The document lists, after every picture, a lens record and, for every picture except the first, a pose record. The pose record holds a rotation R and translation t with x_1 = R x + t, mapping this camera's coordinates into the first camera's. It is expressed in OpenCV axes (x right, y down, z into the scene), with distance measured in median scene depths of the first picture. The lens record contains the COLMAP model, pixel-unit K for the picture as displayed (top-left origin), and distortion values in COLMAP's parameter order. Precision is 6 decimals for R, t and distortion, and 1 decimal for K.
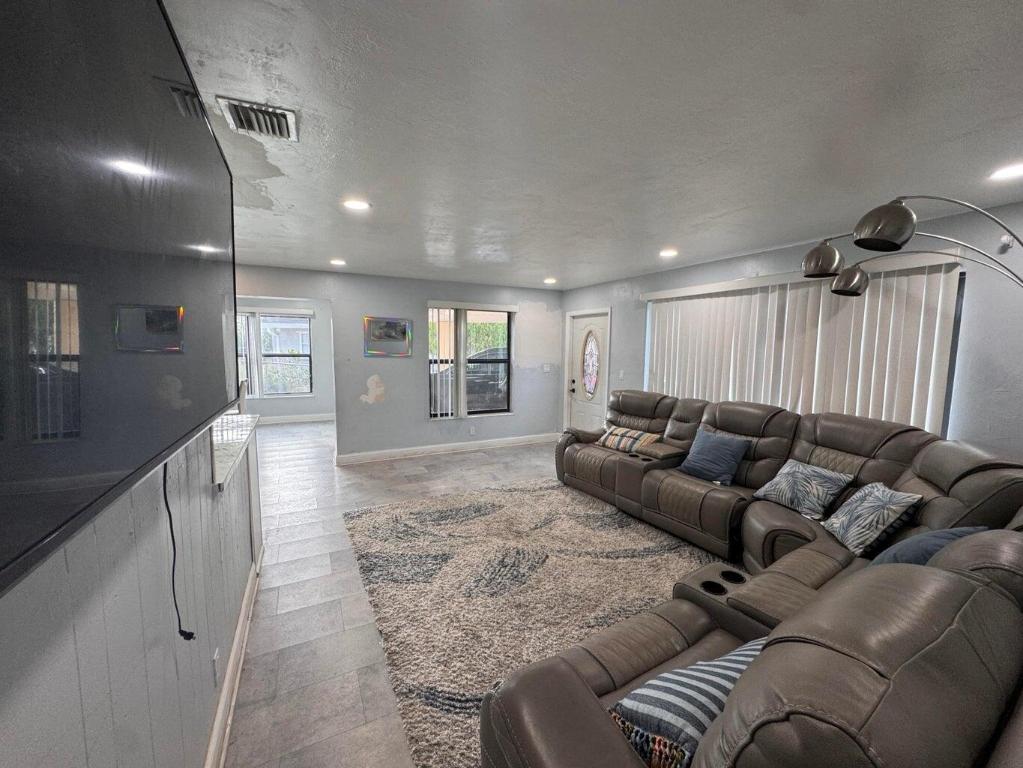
lens RADIAL K [[408.3, 0, 511.5], [0, 408.3, 384.0], [0, 0, 1]] dist [-0.002717, -0.000153]
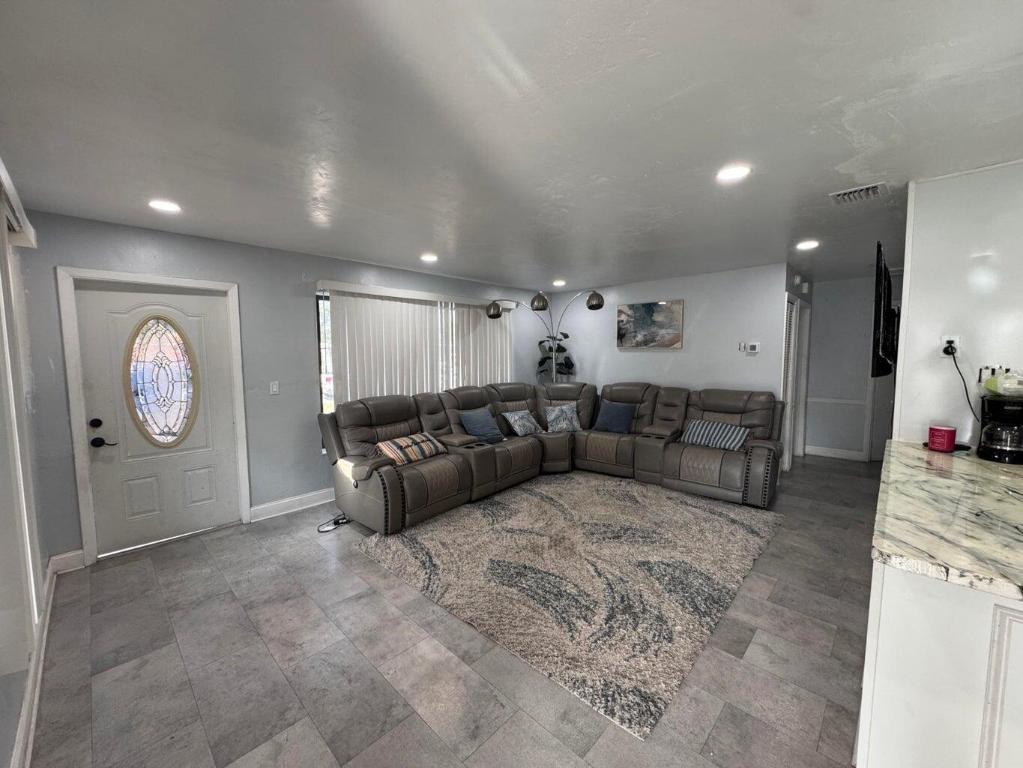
lens RADIAL K [[408.3, 0, 511.5], [0, 408.3, 384.0], [0, 0, 1]] dist [-0.002717, -0.000153]
pose [[-0.333080, -0.081348, 0.939383, -0.727190], [0.090392, 0.988928, 0.117689, -0.104323], [-0.938556, 0.124112, -0.322039, 1.212736]]
